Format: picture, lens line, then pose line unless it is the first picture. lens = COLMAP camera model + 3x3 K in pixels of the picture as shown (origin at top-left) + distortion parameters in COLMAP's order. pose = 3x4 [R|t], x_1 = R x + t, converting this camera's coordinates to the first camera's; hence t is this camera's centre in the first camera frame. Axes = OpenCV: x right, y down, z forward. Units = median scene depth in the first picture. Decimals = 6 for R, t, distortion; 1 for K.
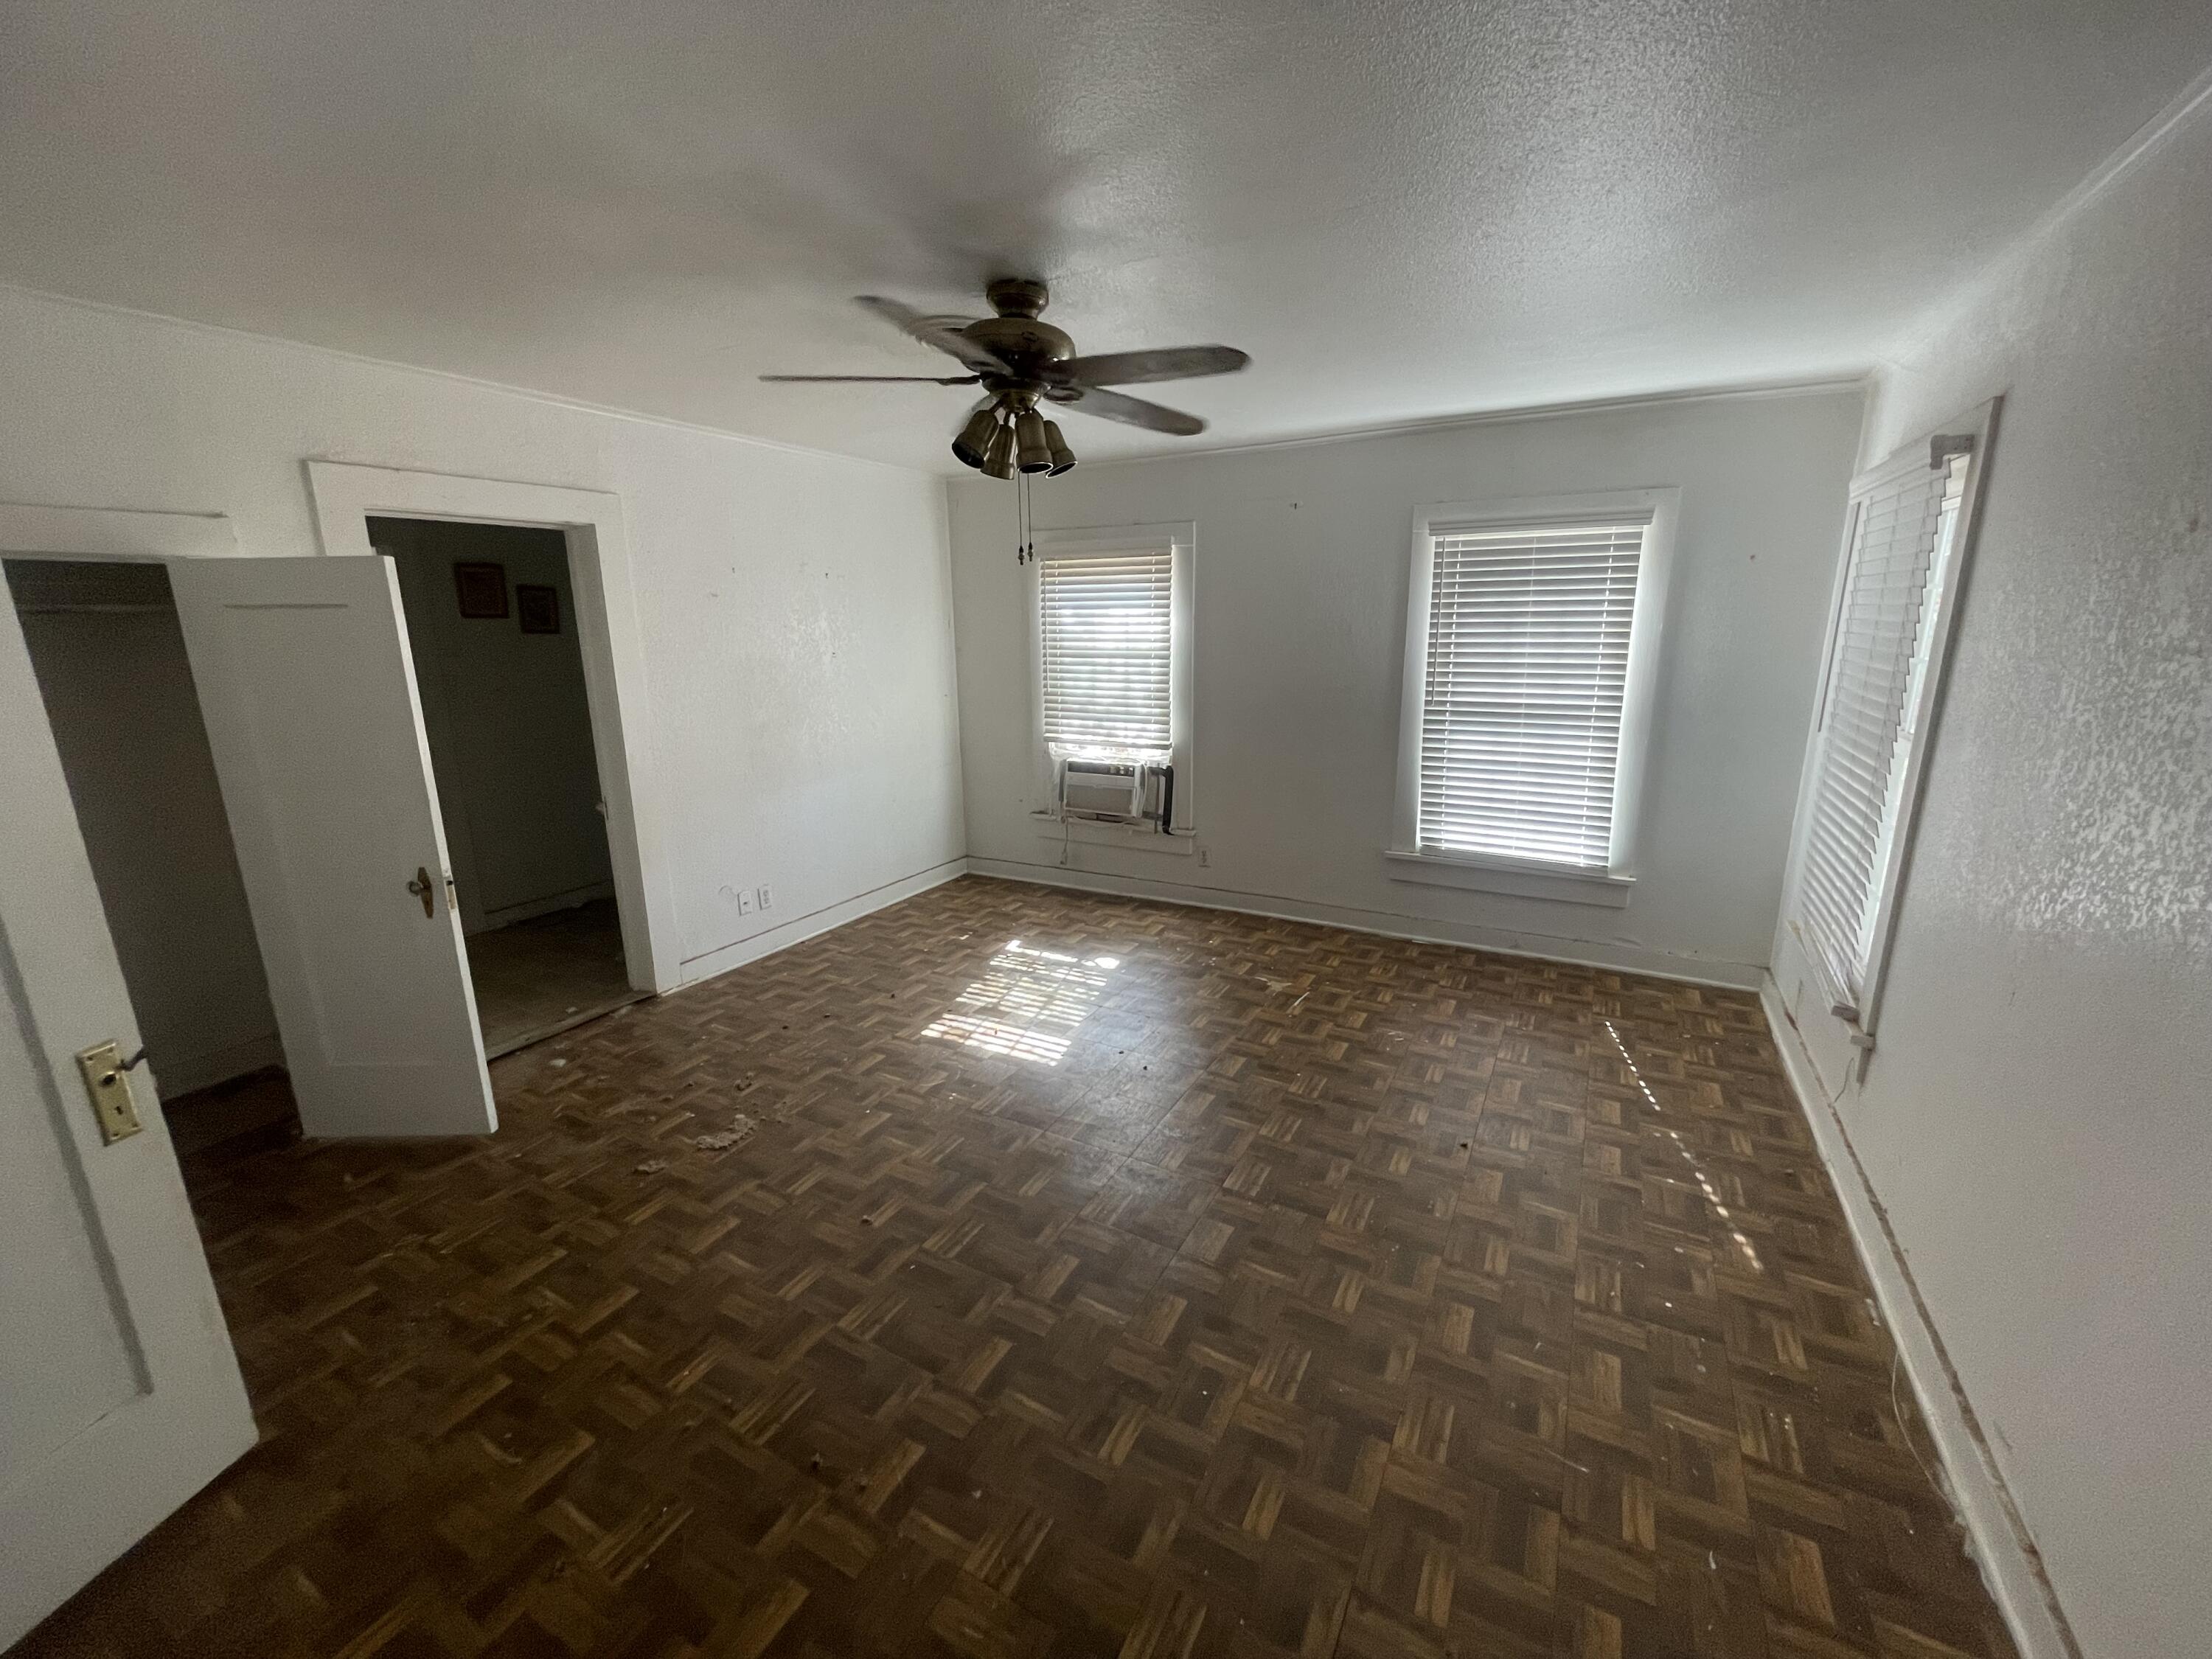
lens RADIAL K [[892.9, 0, 1108.9], [0, 892.9, 830.0], [0, 0, 1]] dist [-0.000411, 0.000608]
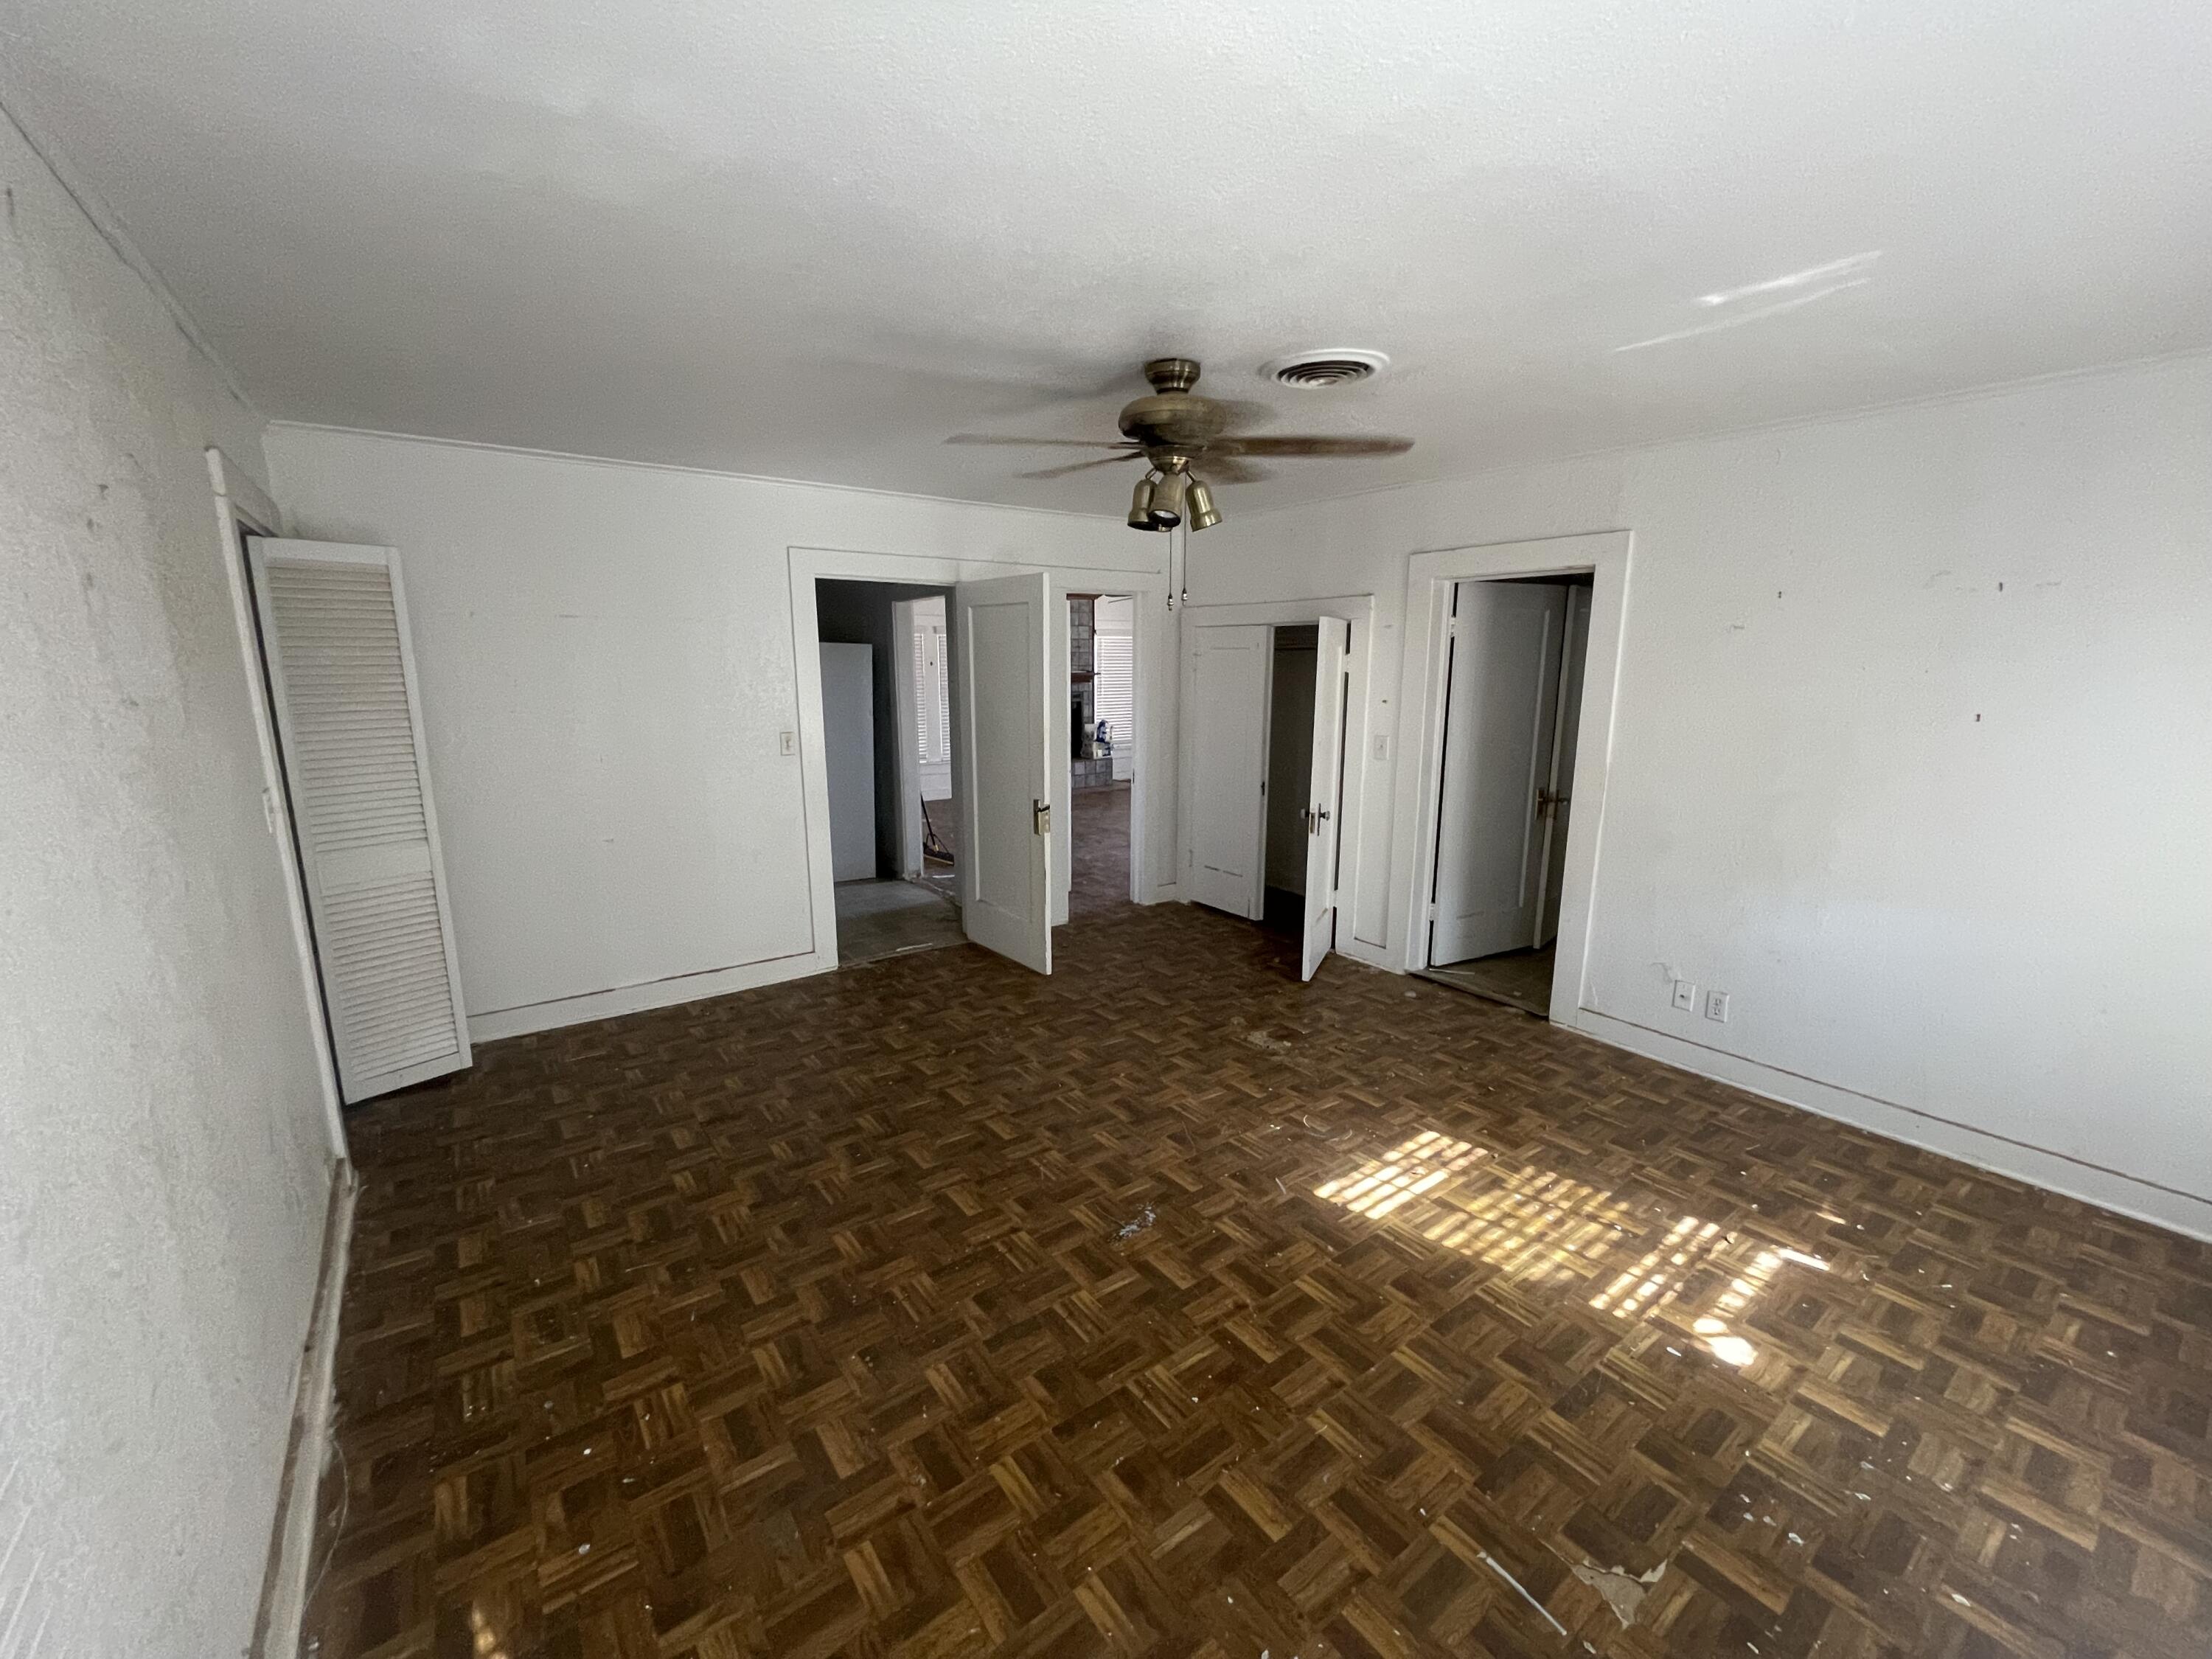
lens RADIAL K [[892.9, 0, 1104.2], [0, 892.9, 832.6], [0, 0, 1]] dist [-0.000411, 0.000608]
pose [[-0.419969, 0.185766, -0.888323, 0.605650], [-0.209430, 0.932569, 0.294030, -0.220065], [0.883043, 0.309525, -0.352745, 0.881199]]
